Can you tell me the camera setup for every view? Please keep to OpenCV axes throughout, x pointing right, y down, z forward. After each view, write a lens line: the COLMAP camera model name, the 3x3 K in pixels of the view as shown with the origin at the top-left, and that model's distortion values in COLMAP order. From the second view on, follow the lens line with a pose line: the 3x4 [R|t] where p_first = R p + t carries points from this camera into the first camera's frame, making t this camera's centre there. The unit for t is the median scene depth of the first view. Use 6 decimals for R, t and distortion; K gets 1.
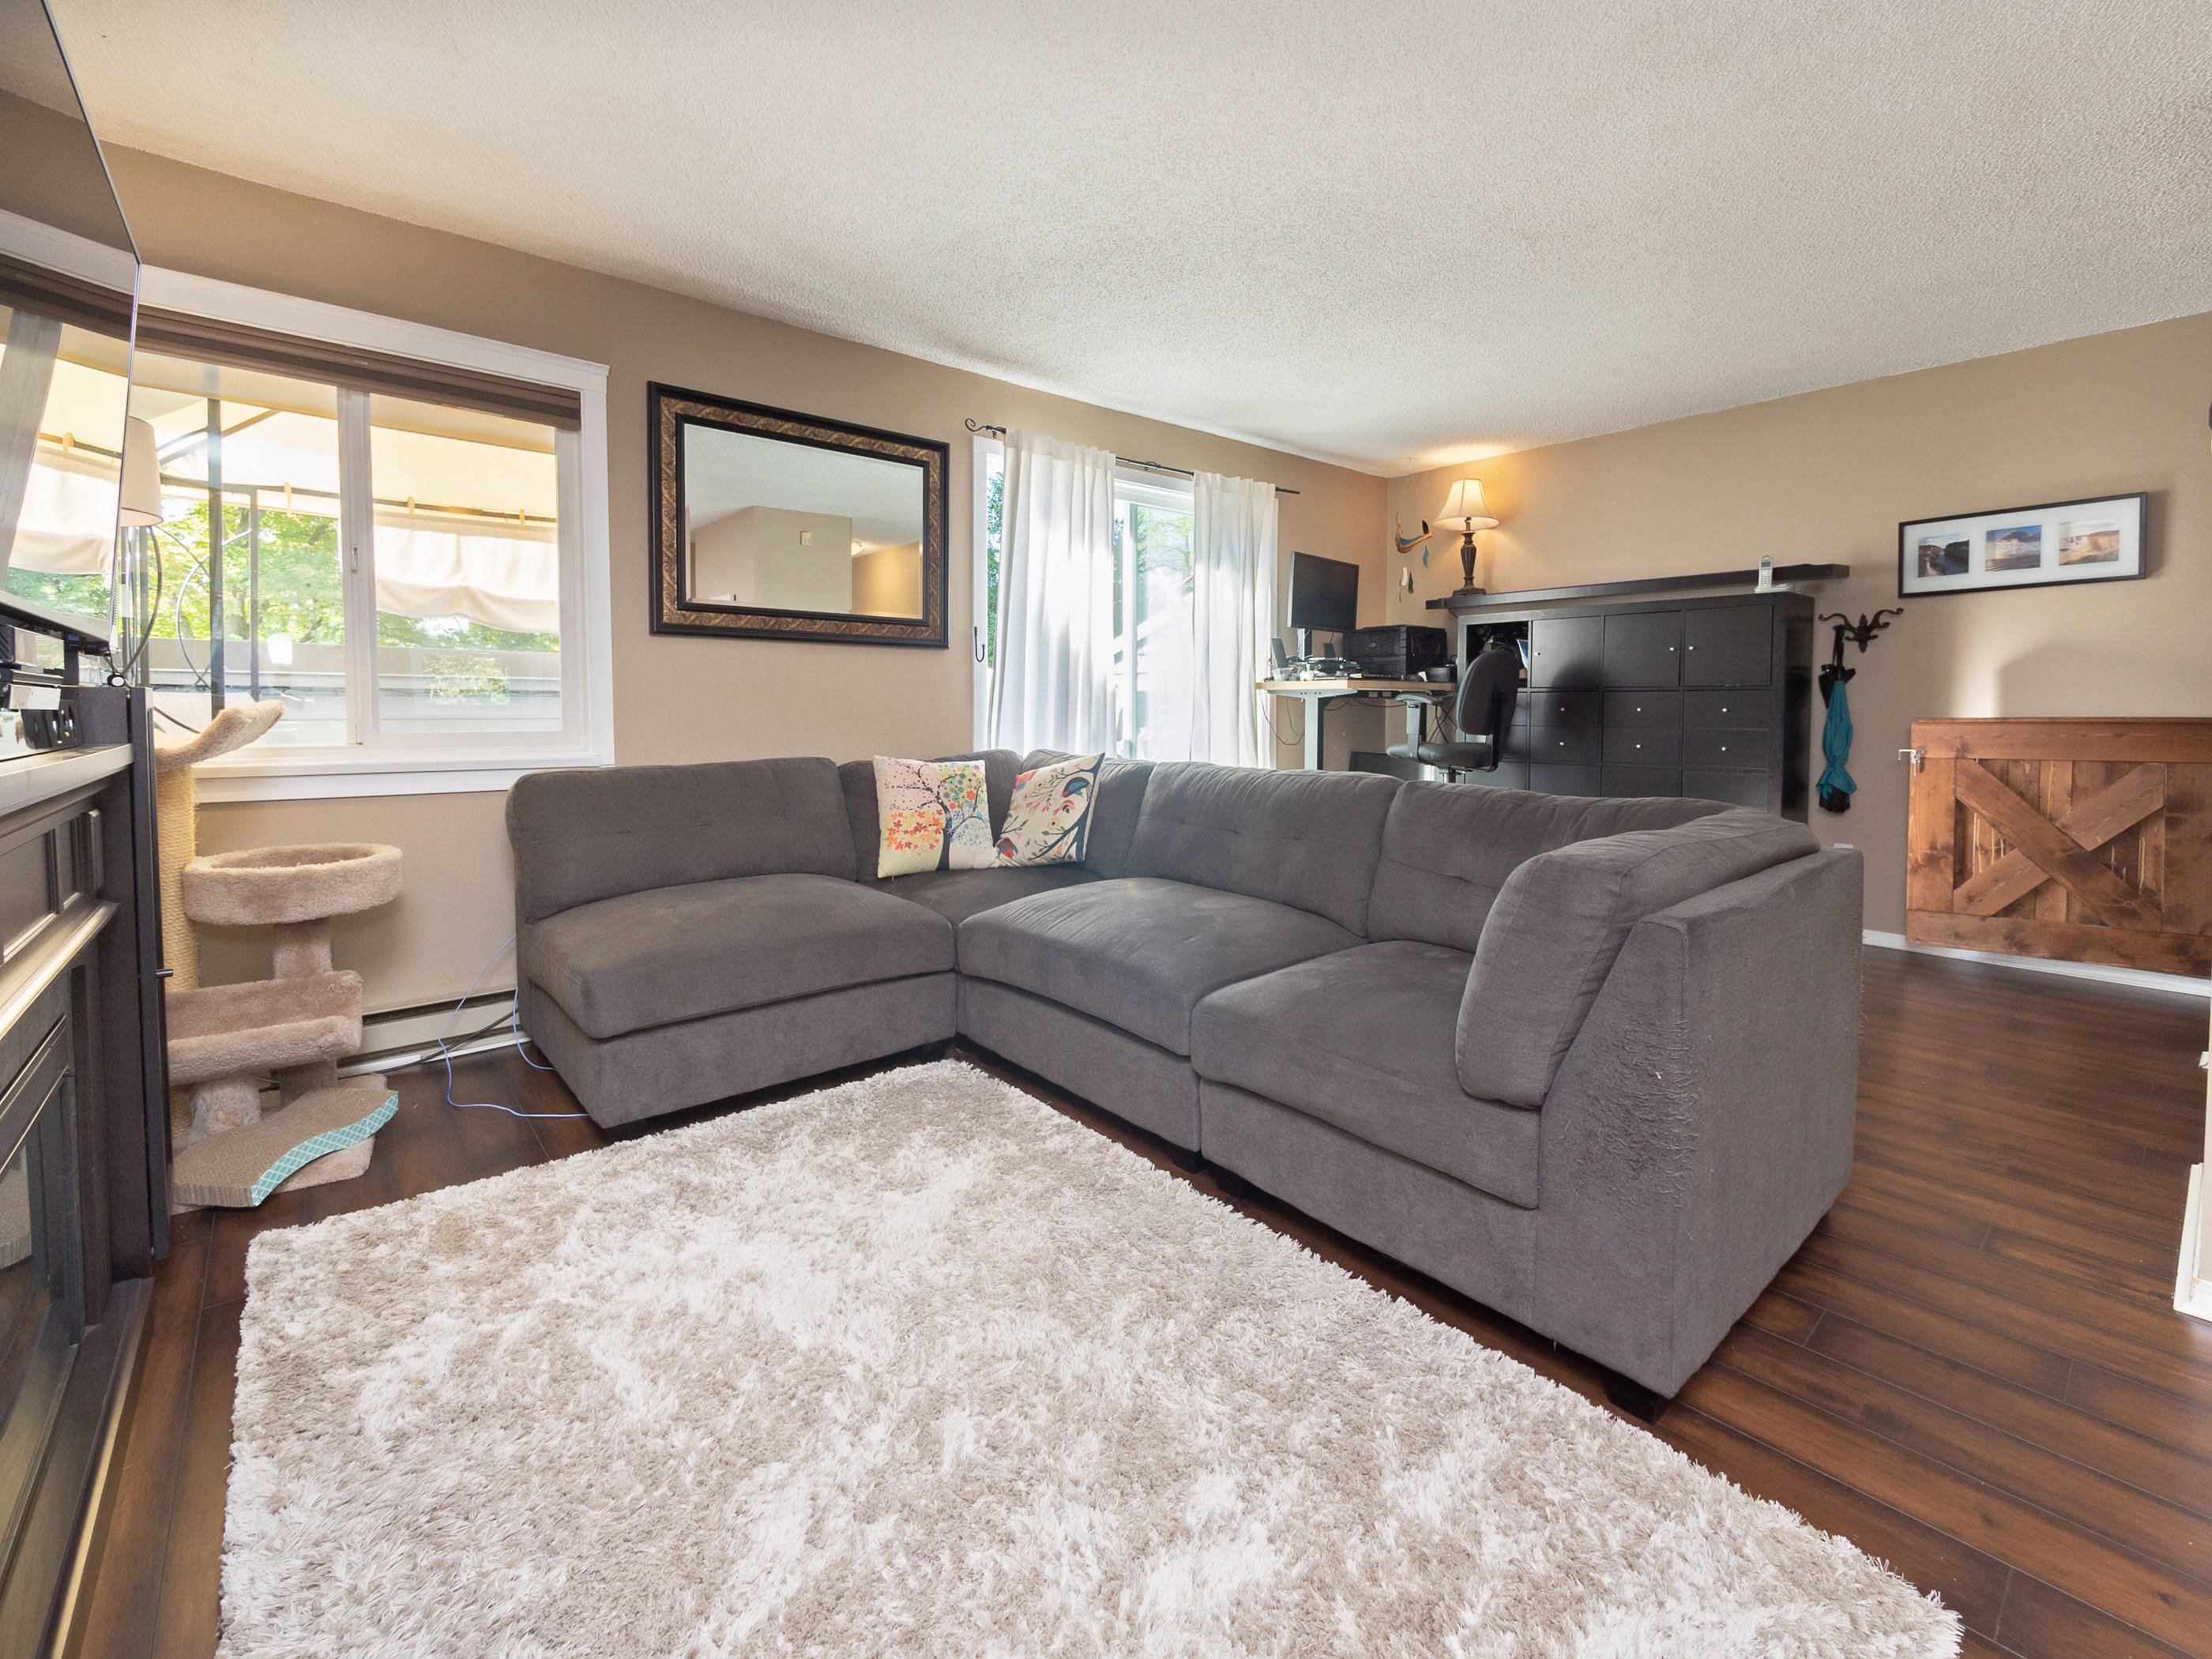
lens RADIAL K [[961.4, 0, 1155.6], [0, 961.4, 764.6], [0, 0, 1]] dist [-0.000172, -0.000456]
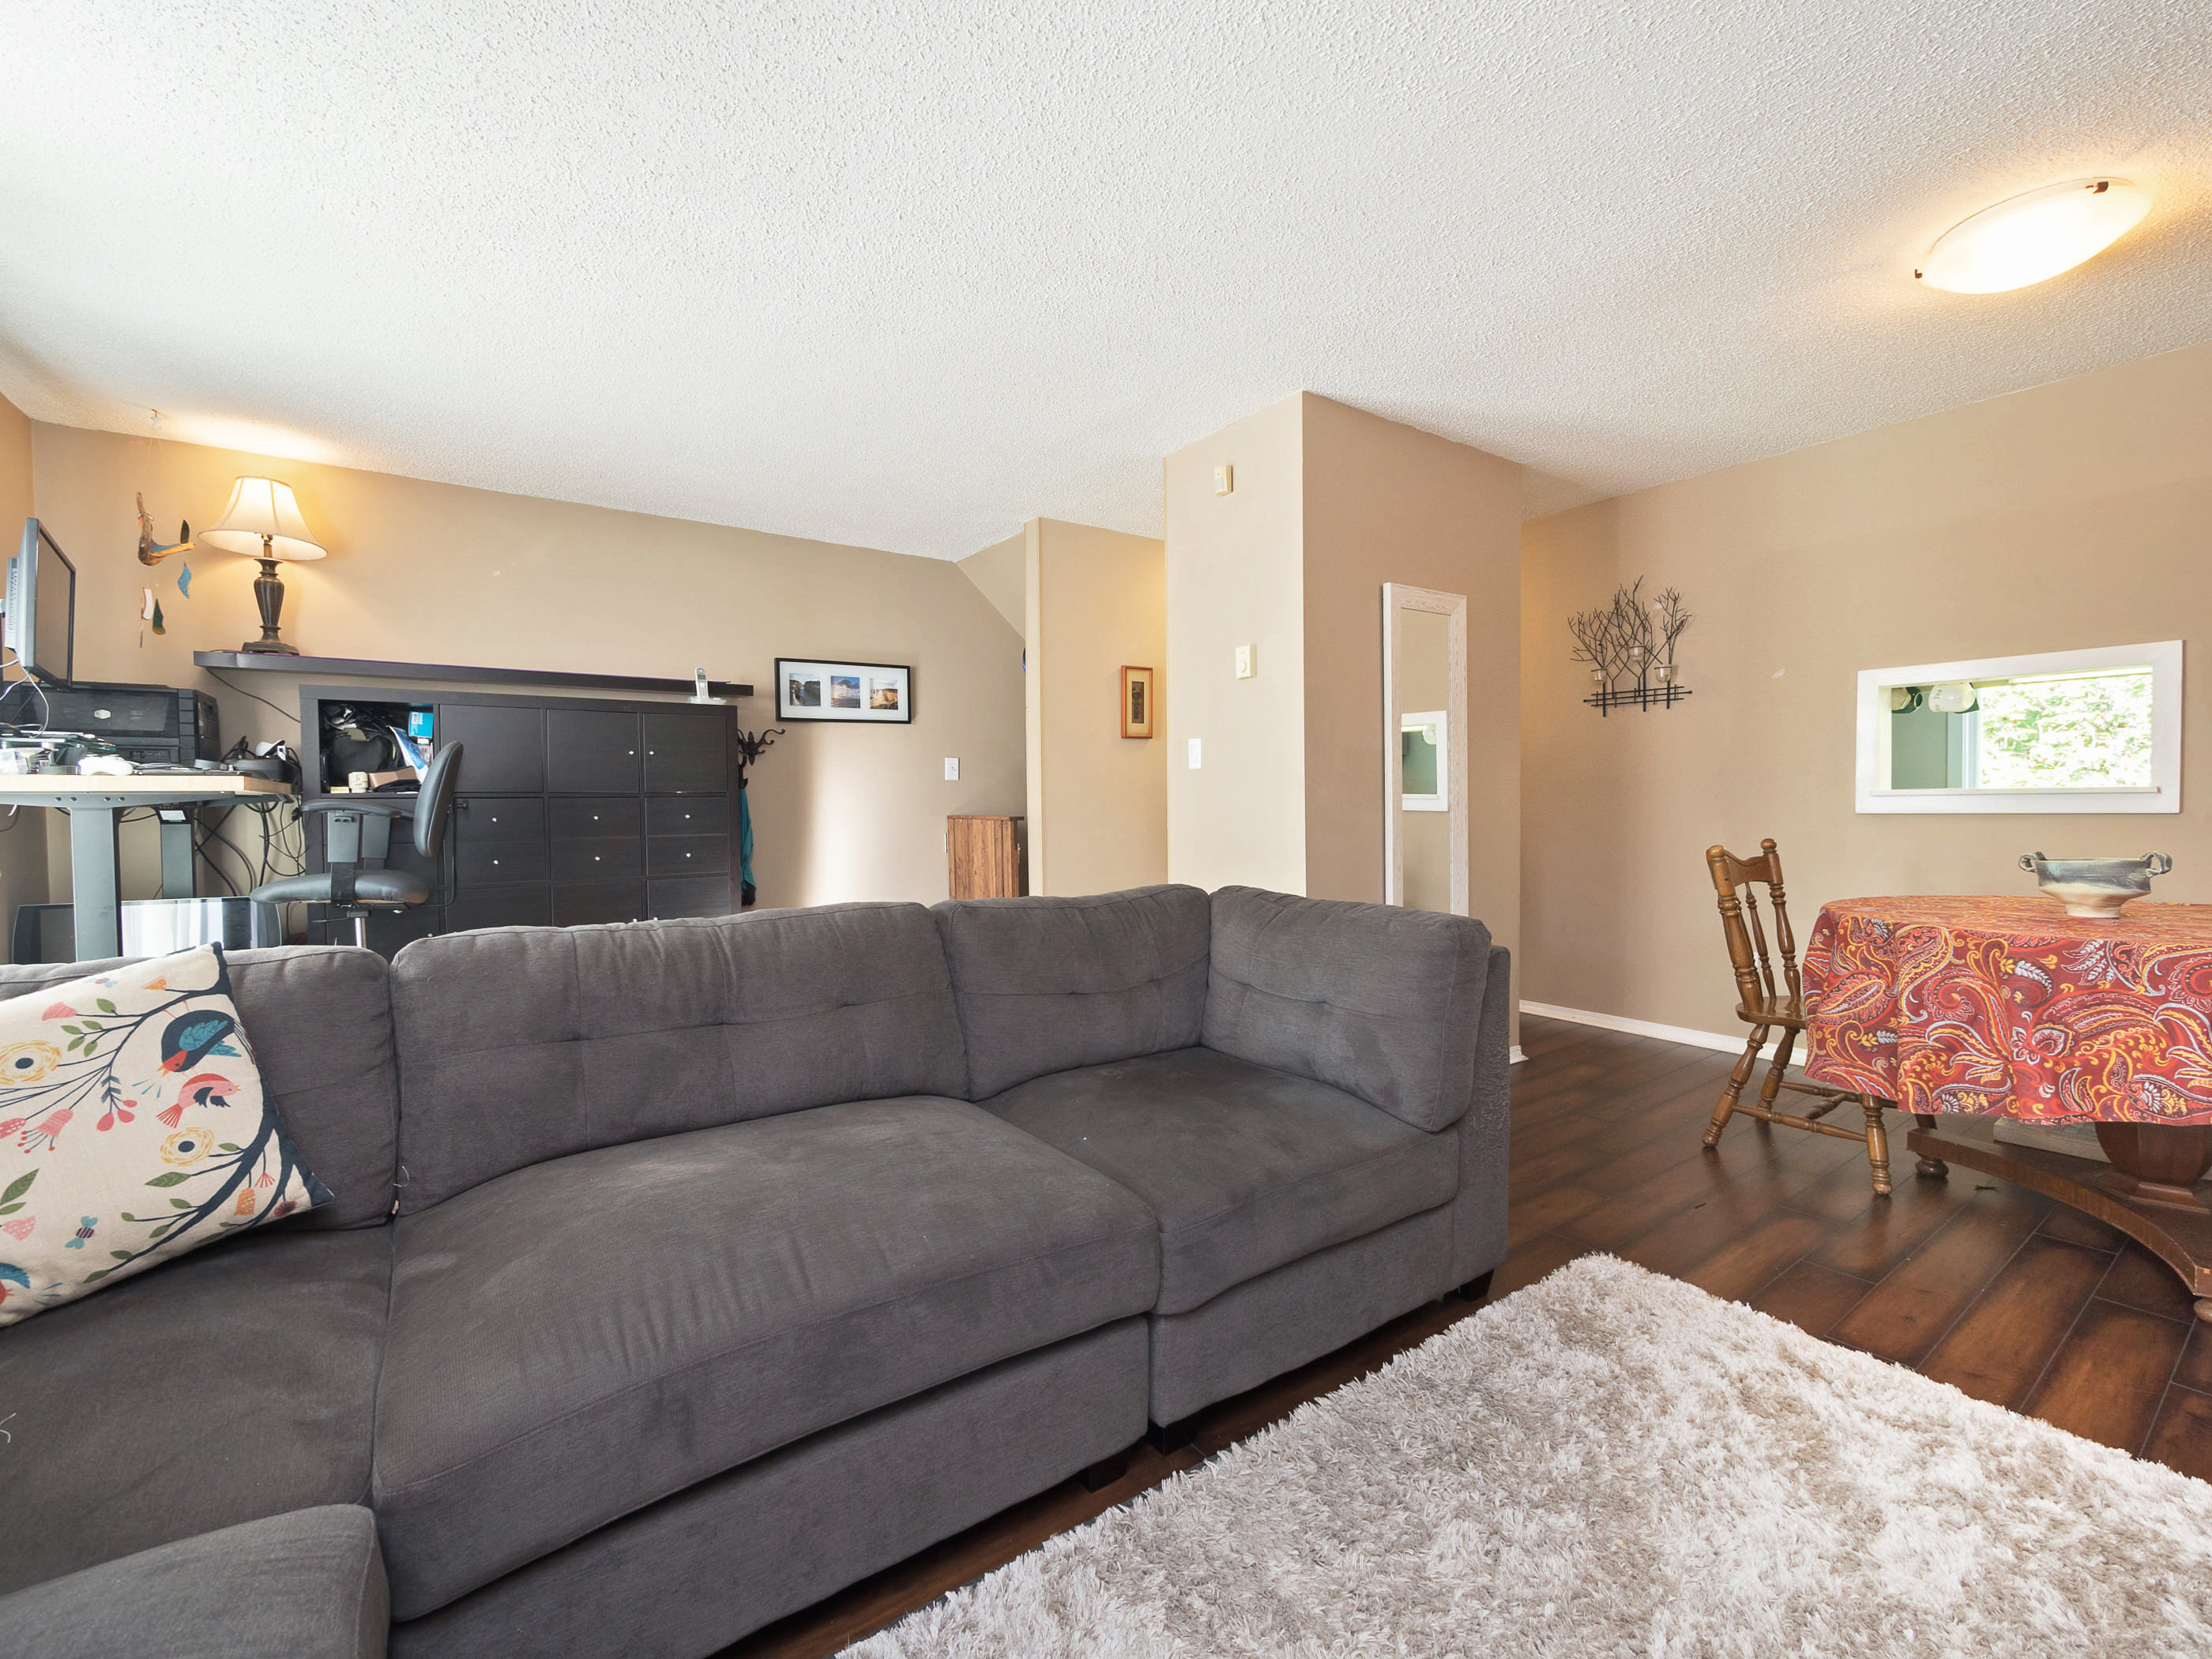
lens RADIAL K [[961.4, 0, 1108.4], [0, 961.4, 821.5], [0, 0, 1]] dist [-0.000172, -0.000456]
pose [[0.099366, -0.017392, 0.994899, -0.425188], [0.078872, 0.996839, 0.009549, -0.037331], [-0.991920, 0.077520, 0.100424, 0.592058]]
